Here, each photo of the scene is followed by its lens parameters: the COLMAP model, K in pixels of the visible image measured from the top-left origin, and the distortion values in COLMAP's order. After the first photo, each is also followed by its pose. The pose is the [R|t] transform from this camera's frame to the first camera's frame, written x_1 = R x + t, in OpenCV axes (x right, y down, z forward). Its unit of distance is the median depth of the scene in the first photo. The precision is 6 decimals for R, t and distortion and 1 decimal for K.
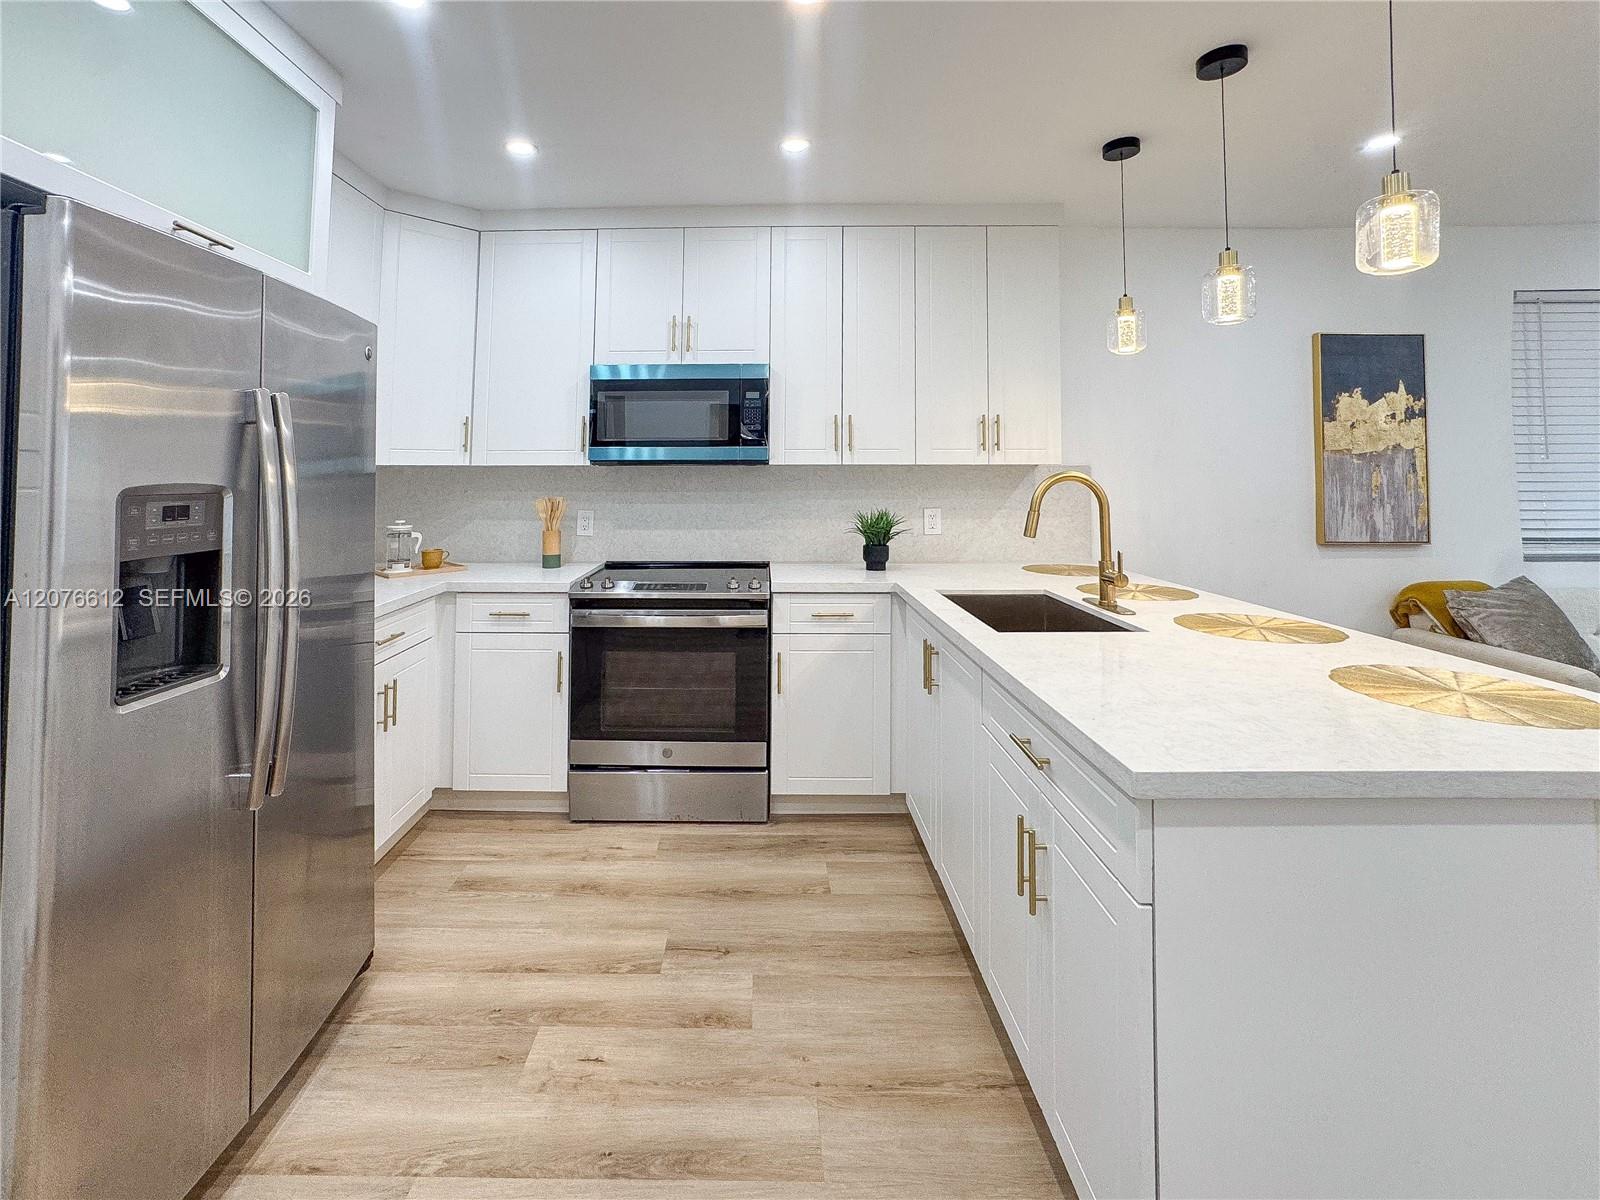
lens RADIAL K [[718.4, 0, 749.8], [0, 718.4, 447.1], [0, 0, 1]] dist [-0.021753, 0.007307]
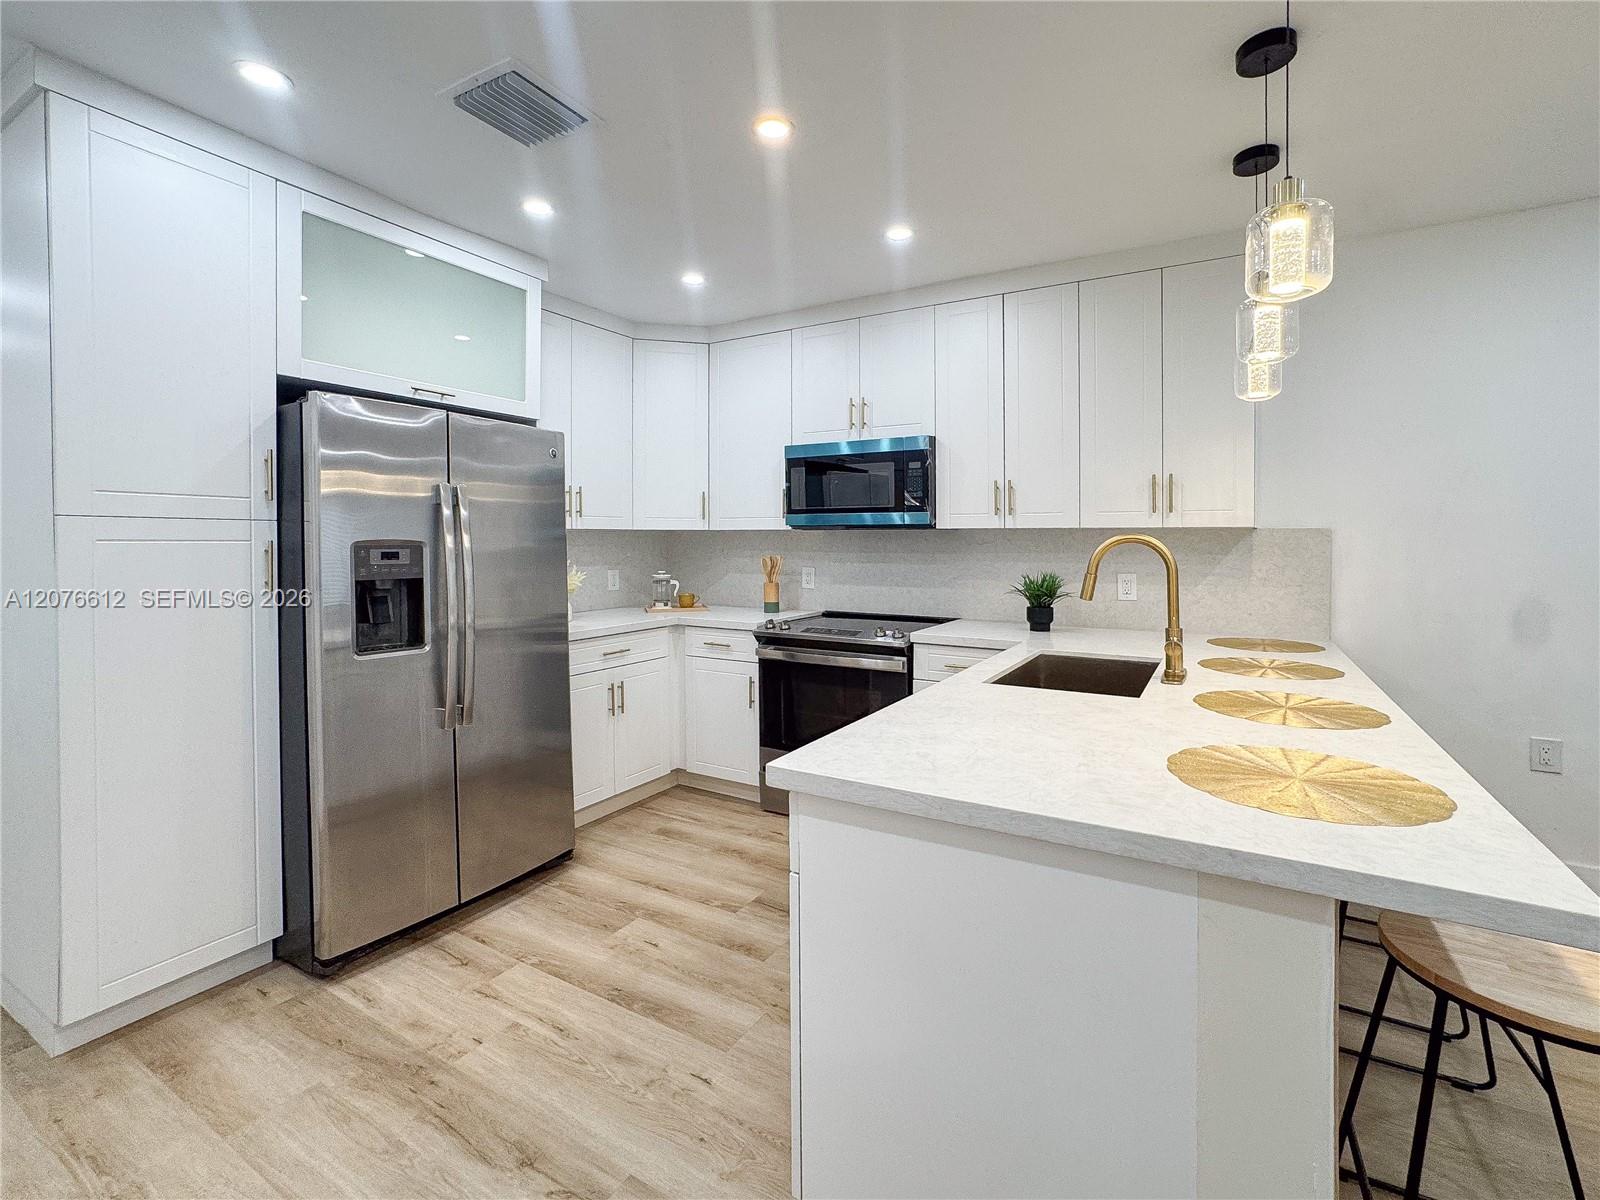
lens RADIAL K [[718.4, 0, 852.7], [0, 718.4, 562.3], [0, 0, 1]] dist [-0.021753, 0.007307]
pose [[0.881658, 0.017812, -0.471553, 0.471407], [0.014928, 0.997734, 0.065599, 0.003868], [0.471653, -0.064875, 0.879395, -0.015577]]
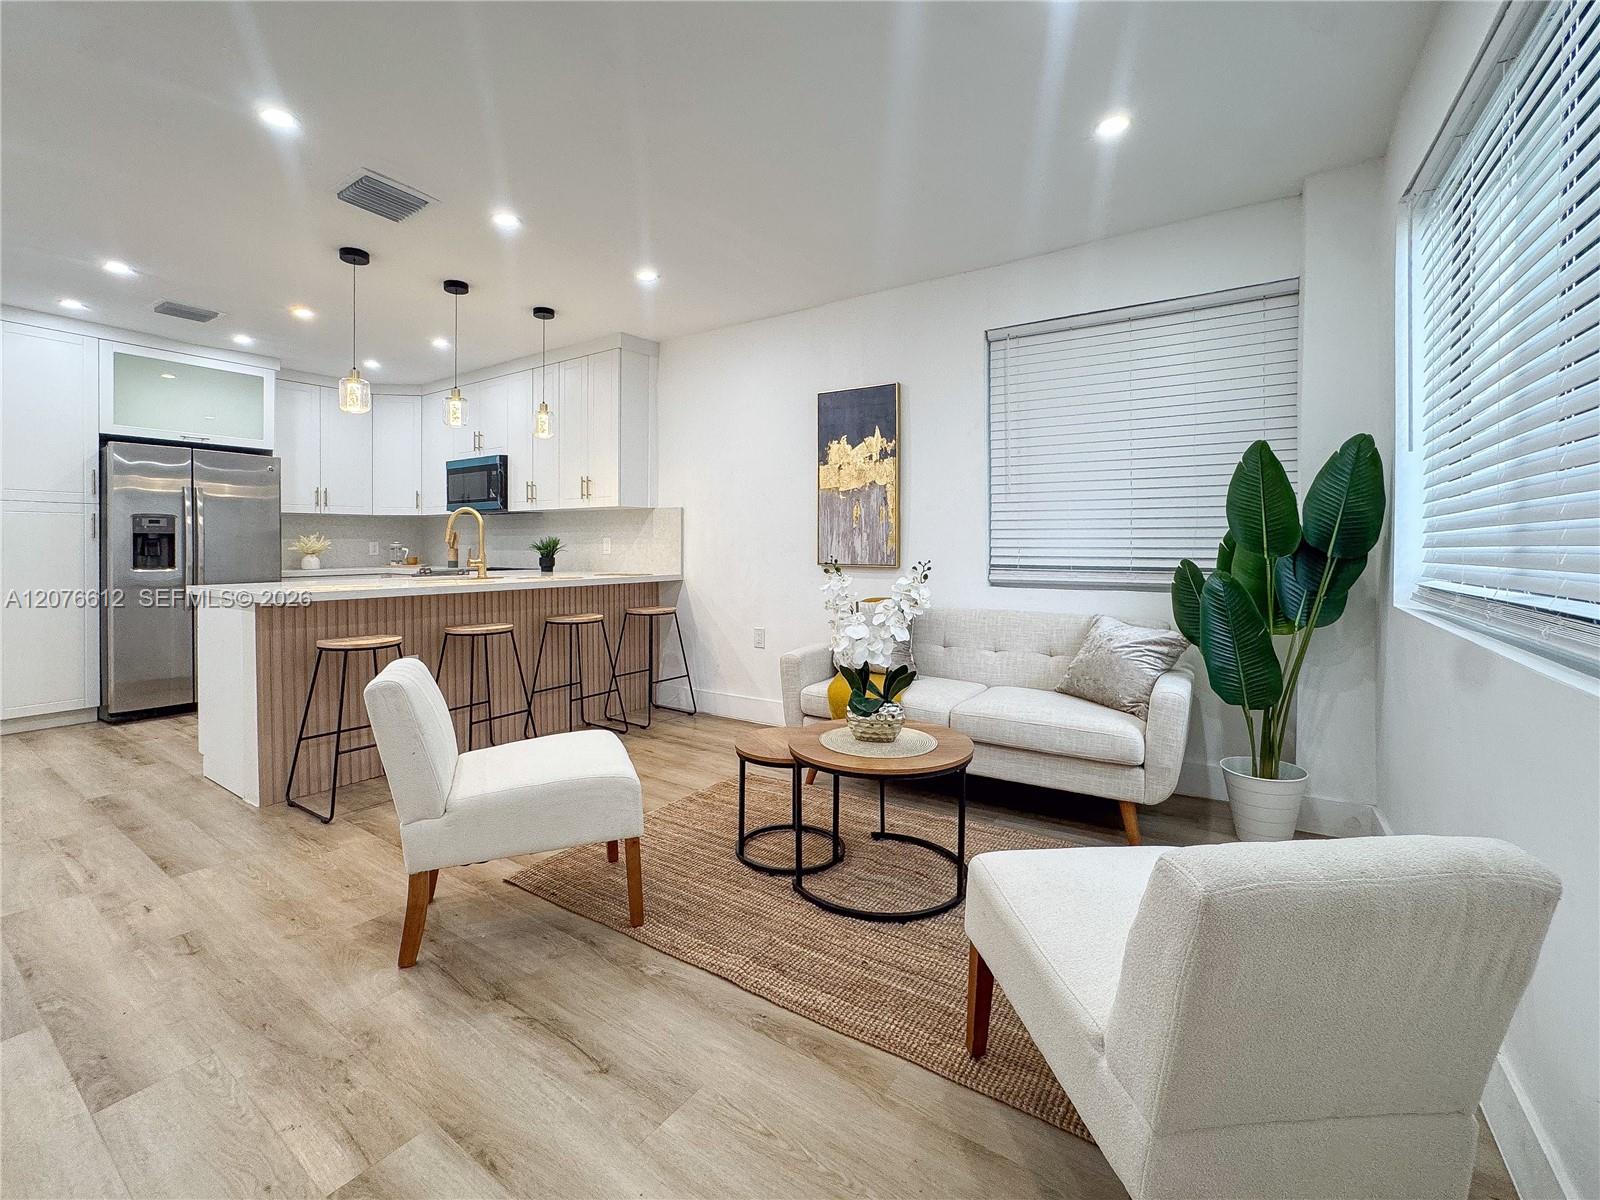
lens RADIAL K [[718.4, 0, 806.4], [0, 718.4, 550.2], [0, 0, 1]] dist [-0.021753, 0.007307]
pose [[0.823686, 0.005878, -0.567016, 1.764737], [0.019969, 0.999025, 0.039365, 0.071693], [0.566695, -0.043748, 0.822766, -0.046925]]
